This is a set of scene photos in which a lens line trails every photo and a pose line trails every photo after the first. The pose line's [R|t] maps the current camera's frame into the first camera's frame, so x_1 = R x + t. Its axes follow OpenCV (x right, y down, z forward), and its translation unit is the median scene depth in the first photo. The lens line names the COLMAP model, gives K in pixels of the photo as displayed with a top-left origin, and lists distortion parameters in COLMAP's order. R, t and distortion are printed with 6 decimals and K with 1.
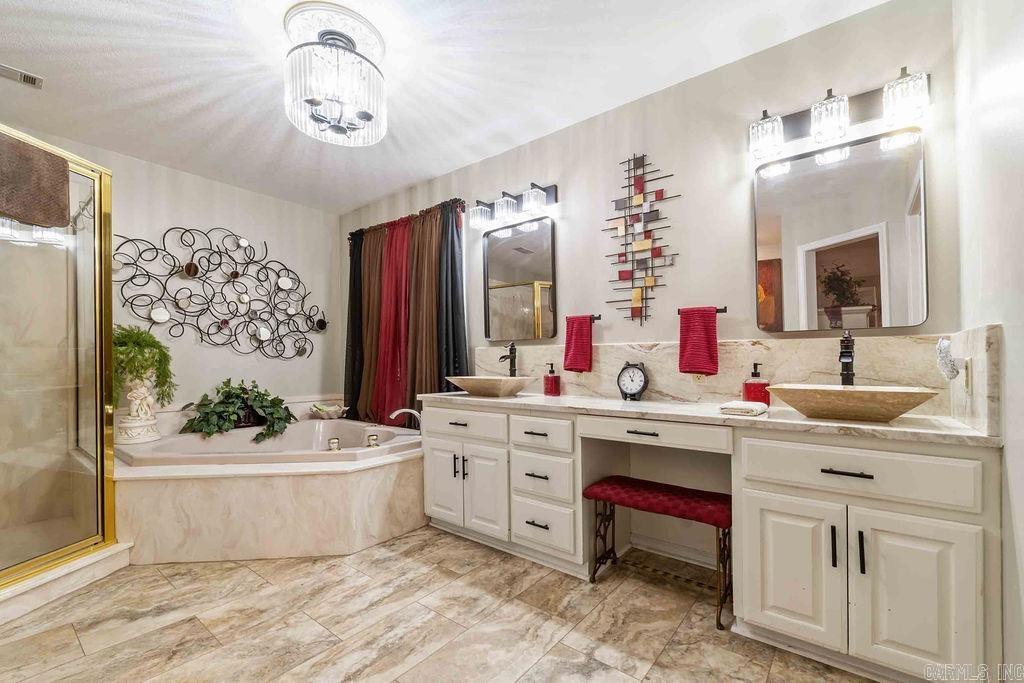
lens RADIAL K [[421.8, 0, 522.1], [0, 421.8, 359.6], [0, 0, 1]] dist [0.008474, -0.003800]
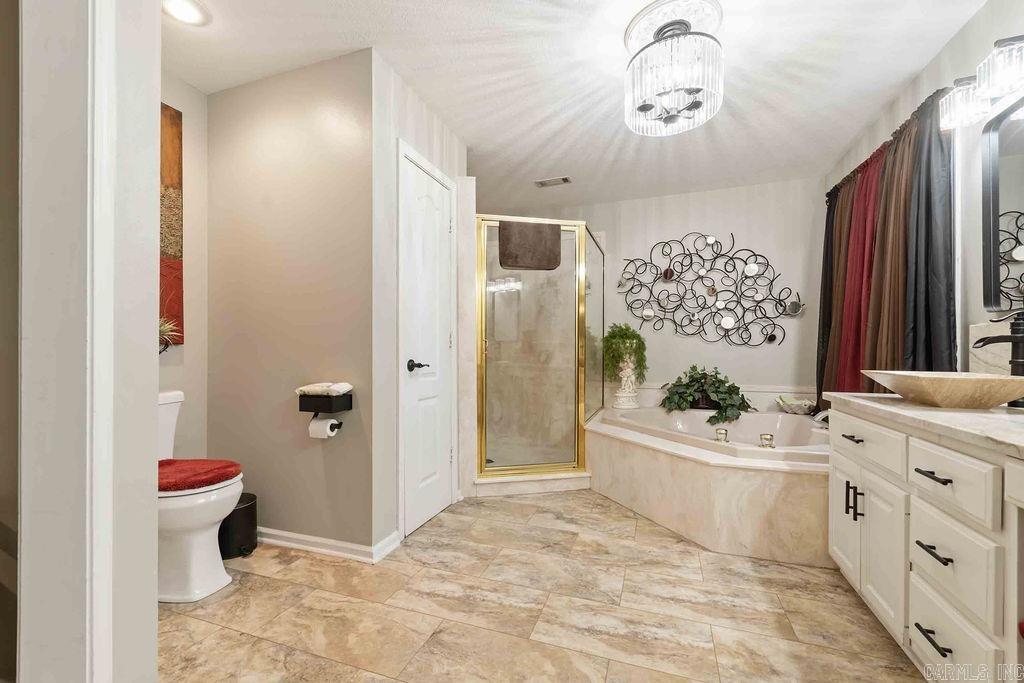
lens RADIAL K [[421.8, 0, 508.2], [0, 421.8, 351.0], [0, 0, 1]] dist [0.008474, -0.003800]
pose [[0.317657, 0.000262, -0.948206, 0.327554], [0.006588, 0.999975, 0.002483, 0.004494], [0.948183, -0.007035, 0.317647, 0.248790]]
